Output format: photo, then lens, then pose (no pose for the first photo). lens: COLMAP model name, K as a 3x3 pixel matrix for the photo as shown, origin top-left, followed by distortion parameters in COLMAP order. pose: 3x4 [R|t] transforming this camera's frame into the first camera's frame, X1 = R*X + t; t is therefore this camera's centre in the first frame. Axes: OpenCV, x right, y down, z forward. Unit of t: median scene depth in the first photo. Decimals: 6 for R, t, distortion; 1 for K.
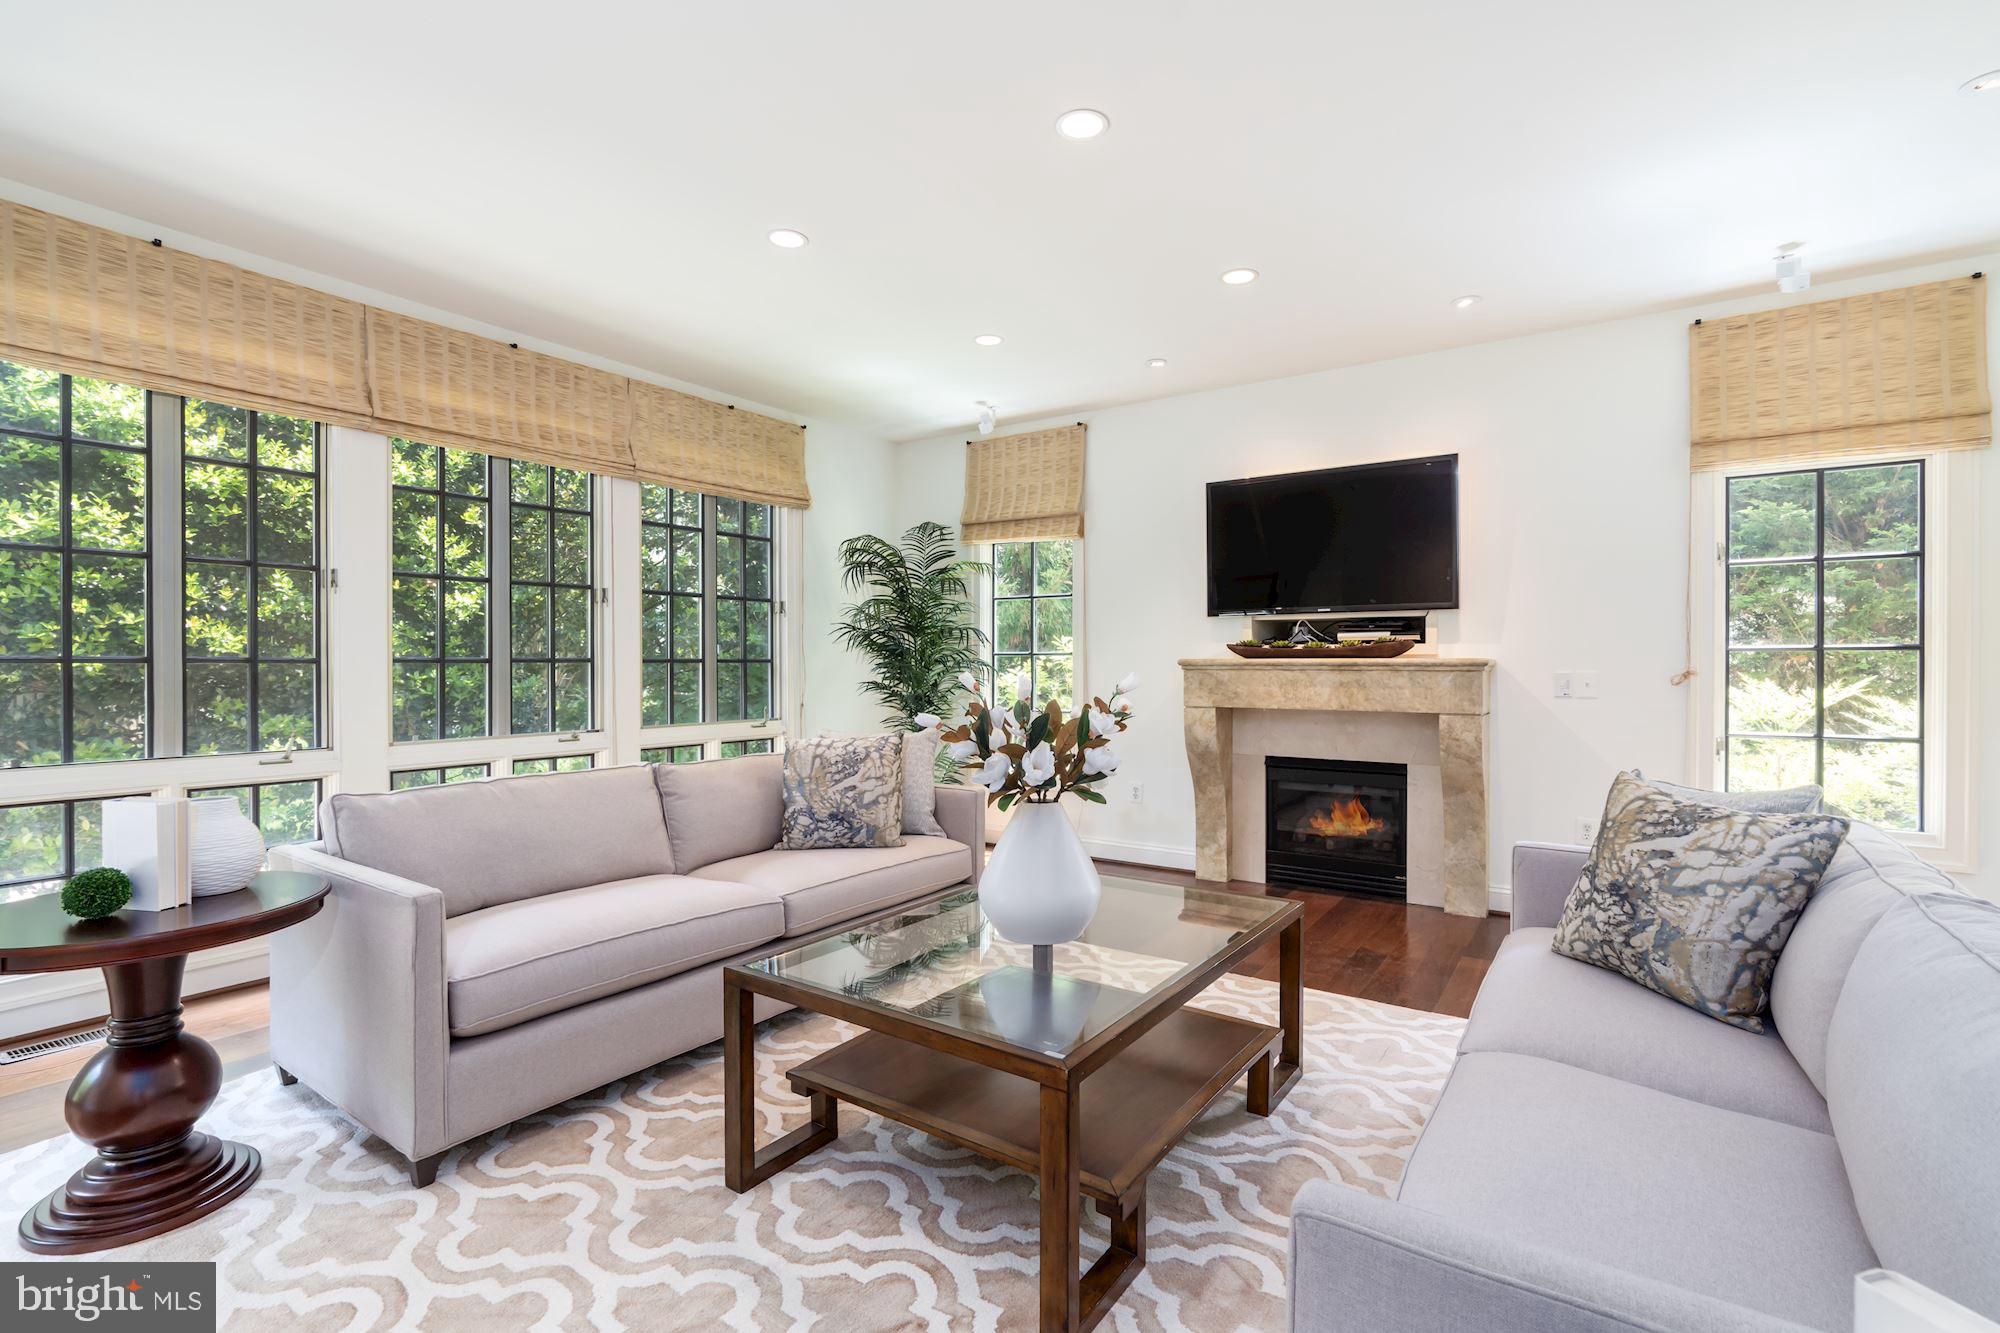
lens RADIAL K [[919.8, 0, 1000.0], [0, 919.8, 666.5], [0, 0, 1]] dist [0.010759, 0.000264]
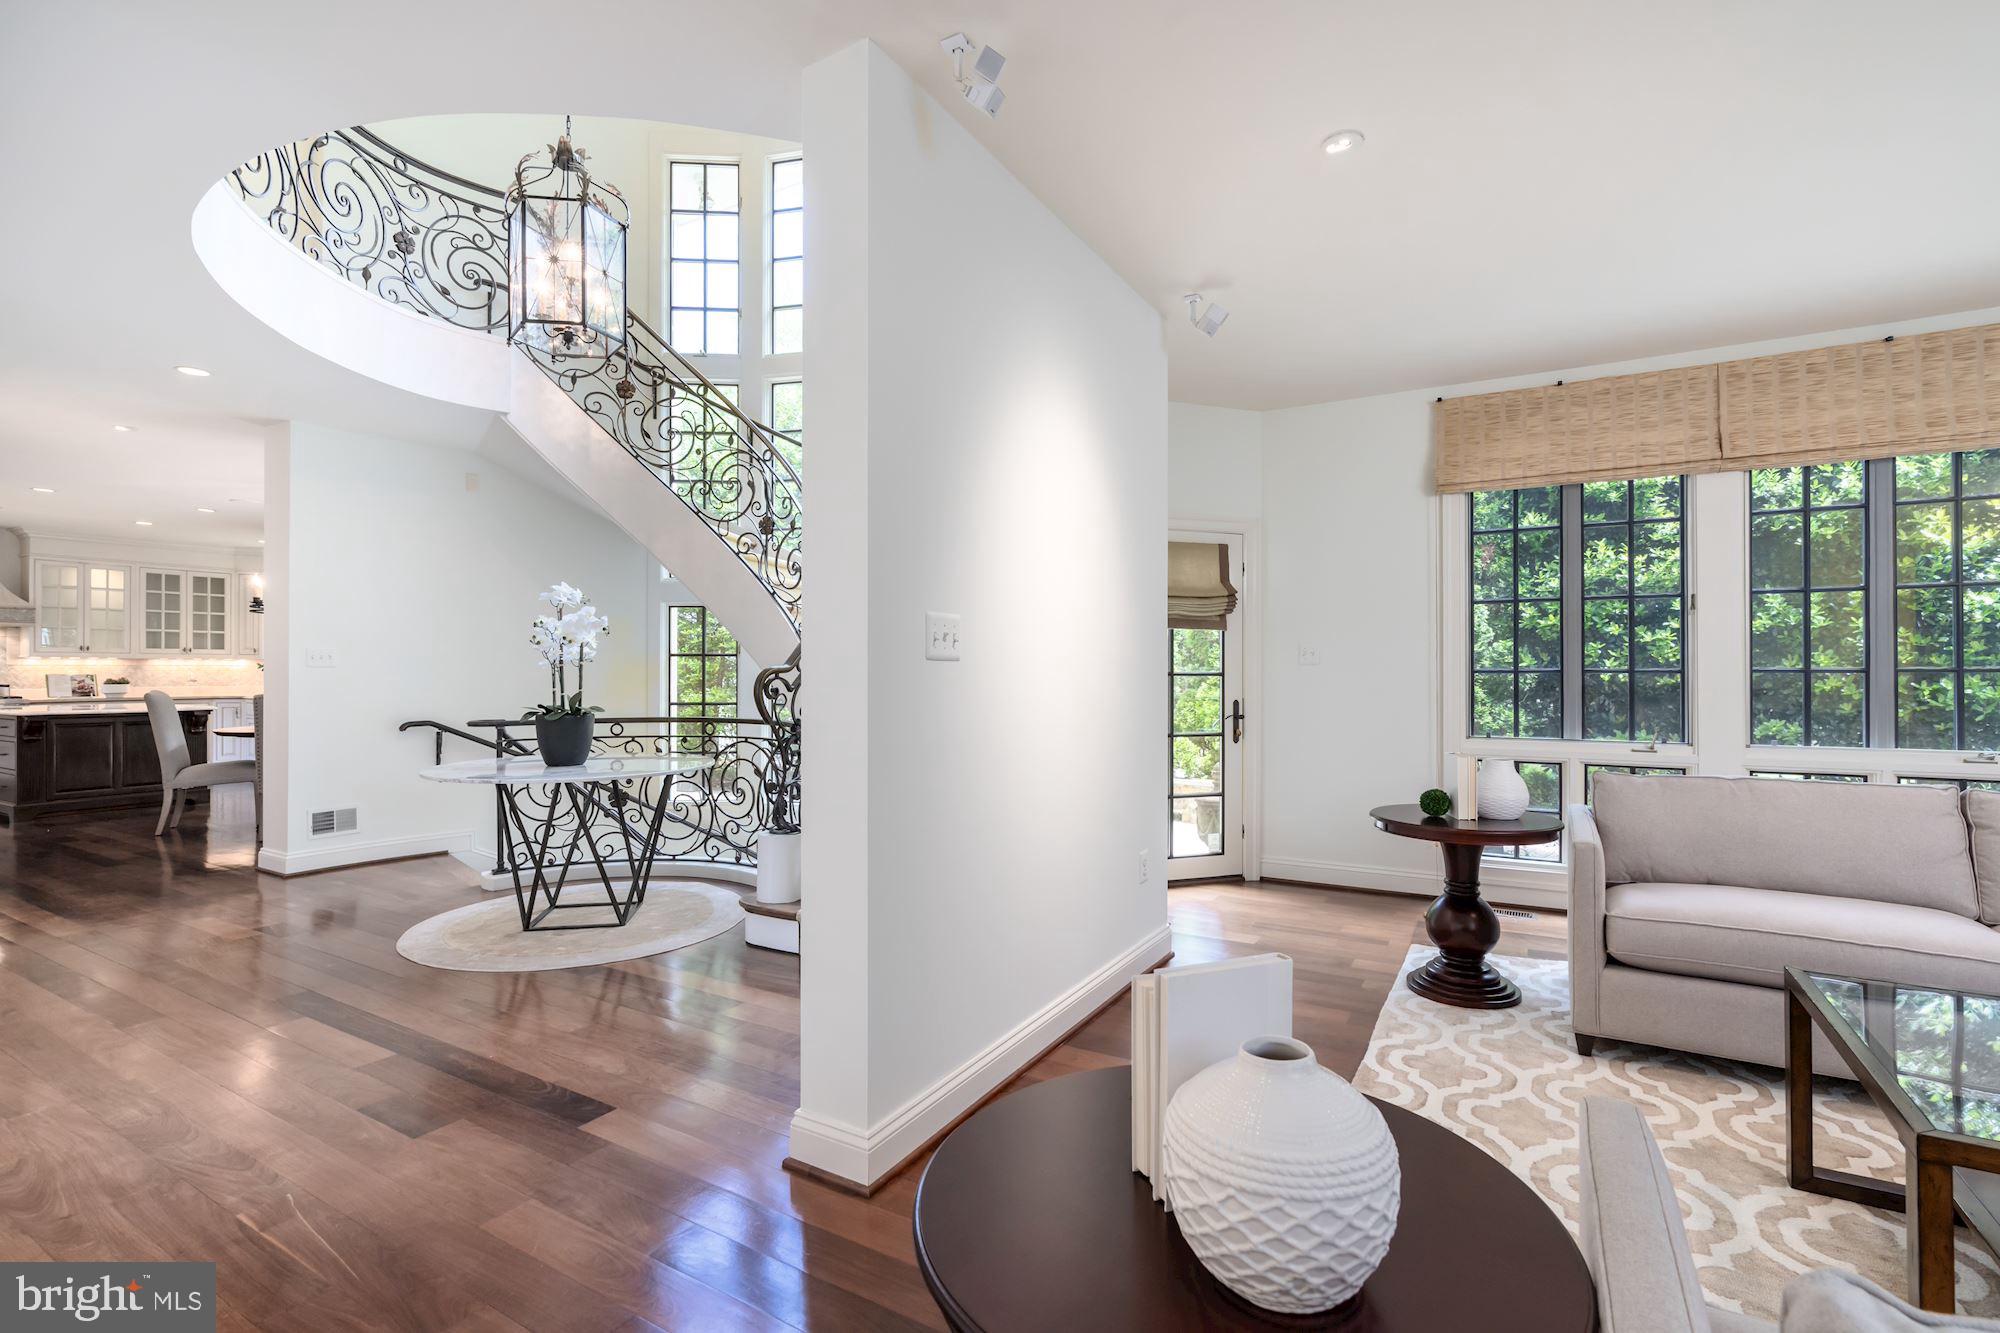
lens RADIAL K [[919.8, 0, 1000.0], [0, 919.8, 666.5], [0, 0, 1]] dist [0.010759, 0.000264]
pose [[0.072519, -0.004630, -0.997356, 0.668029], [-0.002817, 0.999984, -0.004847, -0.005861], [0.997363, 0.003161, 0.072505, 0.035953]]
